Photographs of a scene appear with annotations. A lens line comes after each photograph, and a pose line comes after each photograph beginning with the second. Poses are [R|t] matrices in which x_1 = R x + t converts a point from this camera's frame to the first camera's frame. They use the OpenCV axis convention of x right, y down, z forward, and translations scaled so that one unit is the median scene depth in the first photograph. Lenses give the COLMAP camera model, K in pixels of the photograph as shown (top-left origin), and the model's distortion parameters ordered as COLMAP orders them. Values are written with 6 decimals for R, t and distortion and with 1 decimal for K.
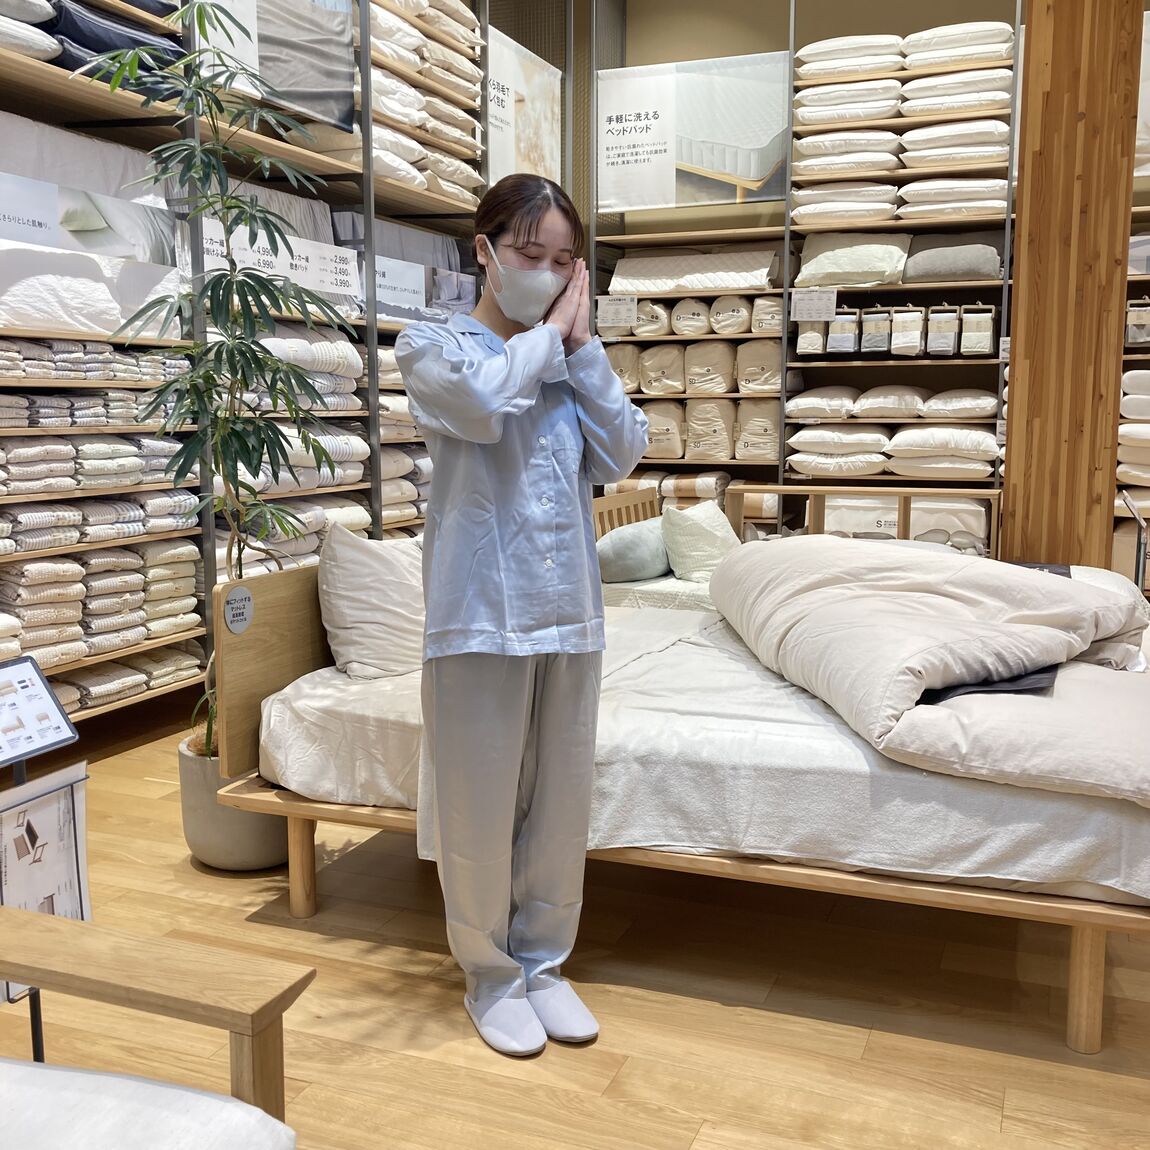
lens RADIAL K [[1273.1, 0, 572.1], [0, 1273.1, 563.3], [0, 0, 1]] dist [0.003604, 0.000000]
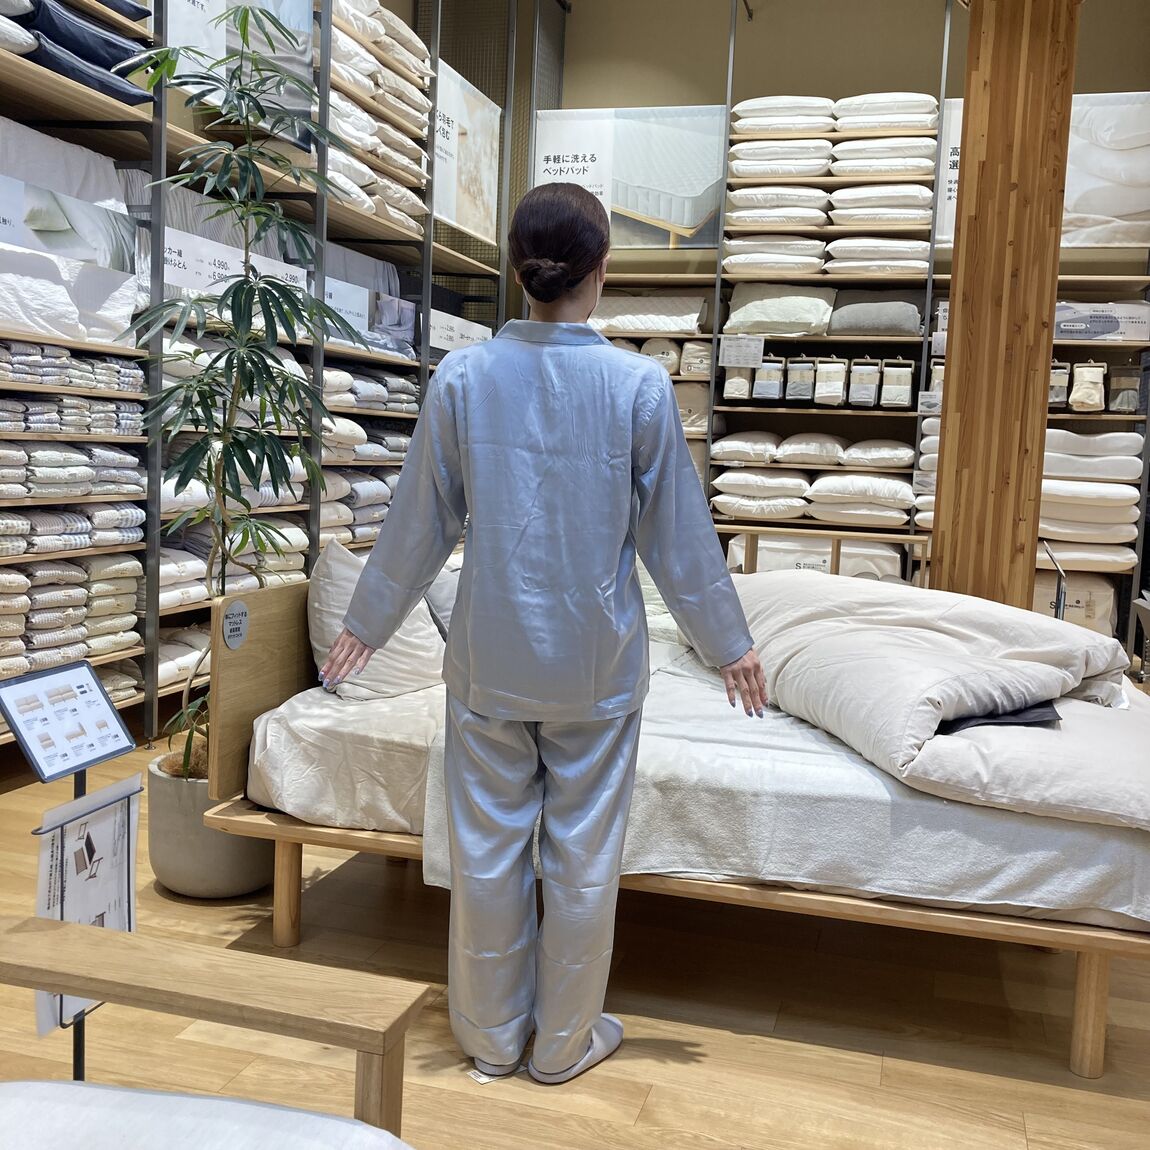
lens RADIAL K [[1273.1, 0, 589.0], [0, 1273.1, 549.8], [0, 0, 1]] dist [0.003604, 0.000000]
pose [[0.993037, 0.036584, 0.111981, -0.057760], [-0.031953, 0.998570, -0.042870, 0.006867], [-0.113389, 0.038993, 0.992785, 0.002845]]
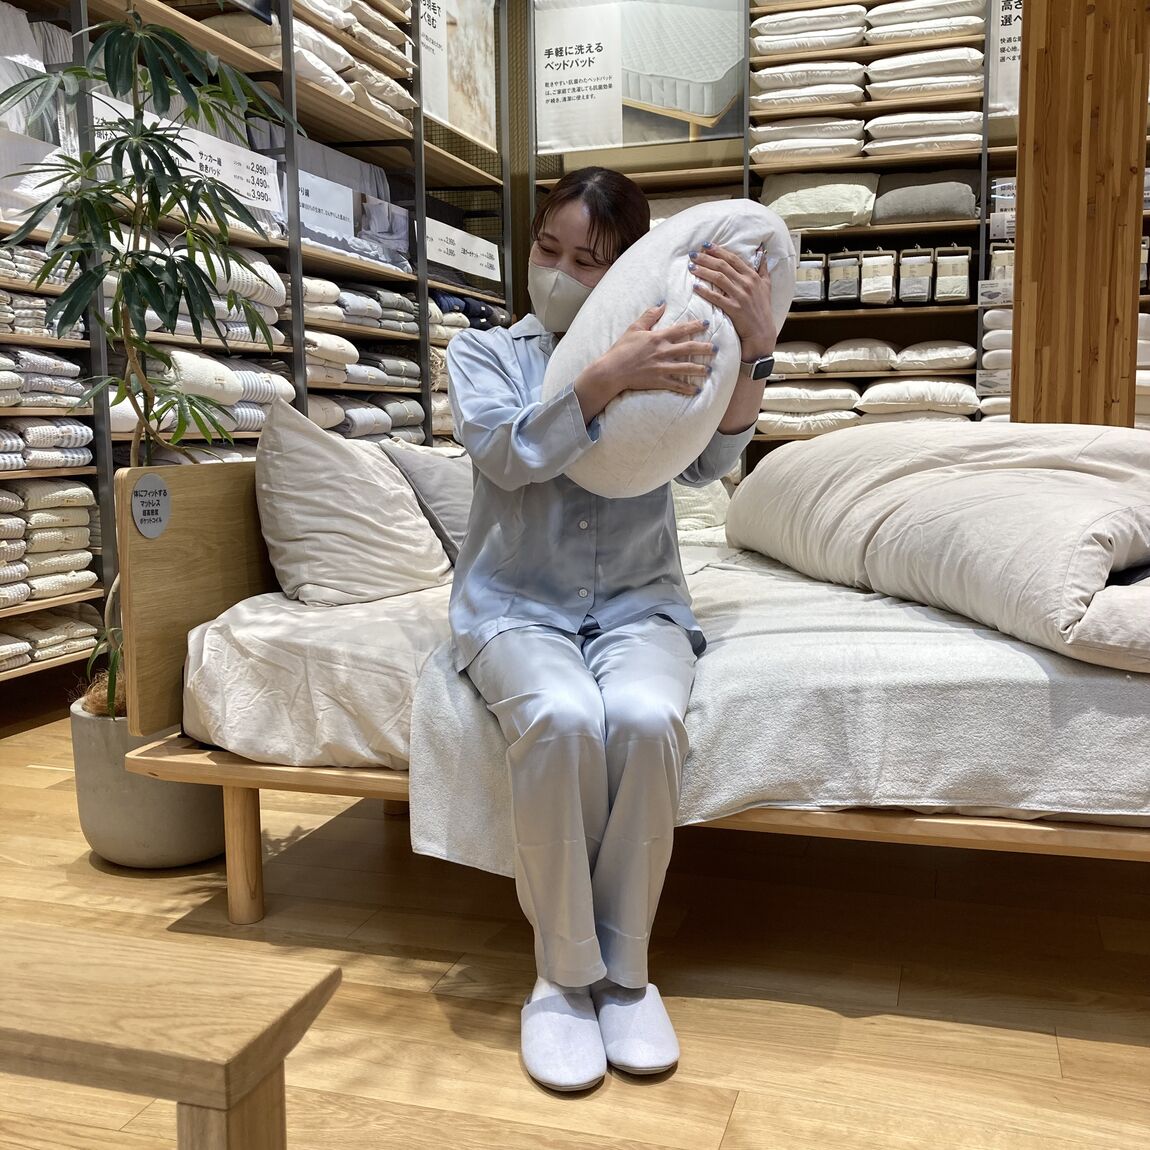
lens RADIAL K [[1273.1, 0, 584.8], [0, 1273.1, 560.4], [0, 0, 1]] dist [0.003604, 0.000000]
pose [[0.996342, -0.020114, 0.083058, -0.040605], [0.021573, 0.999628, -0.016711, 0.046881], [-0.082691, 0.018442, 0.996405, 0.135424]]
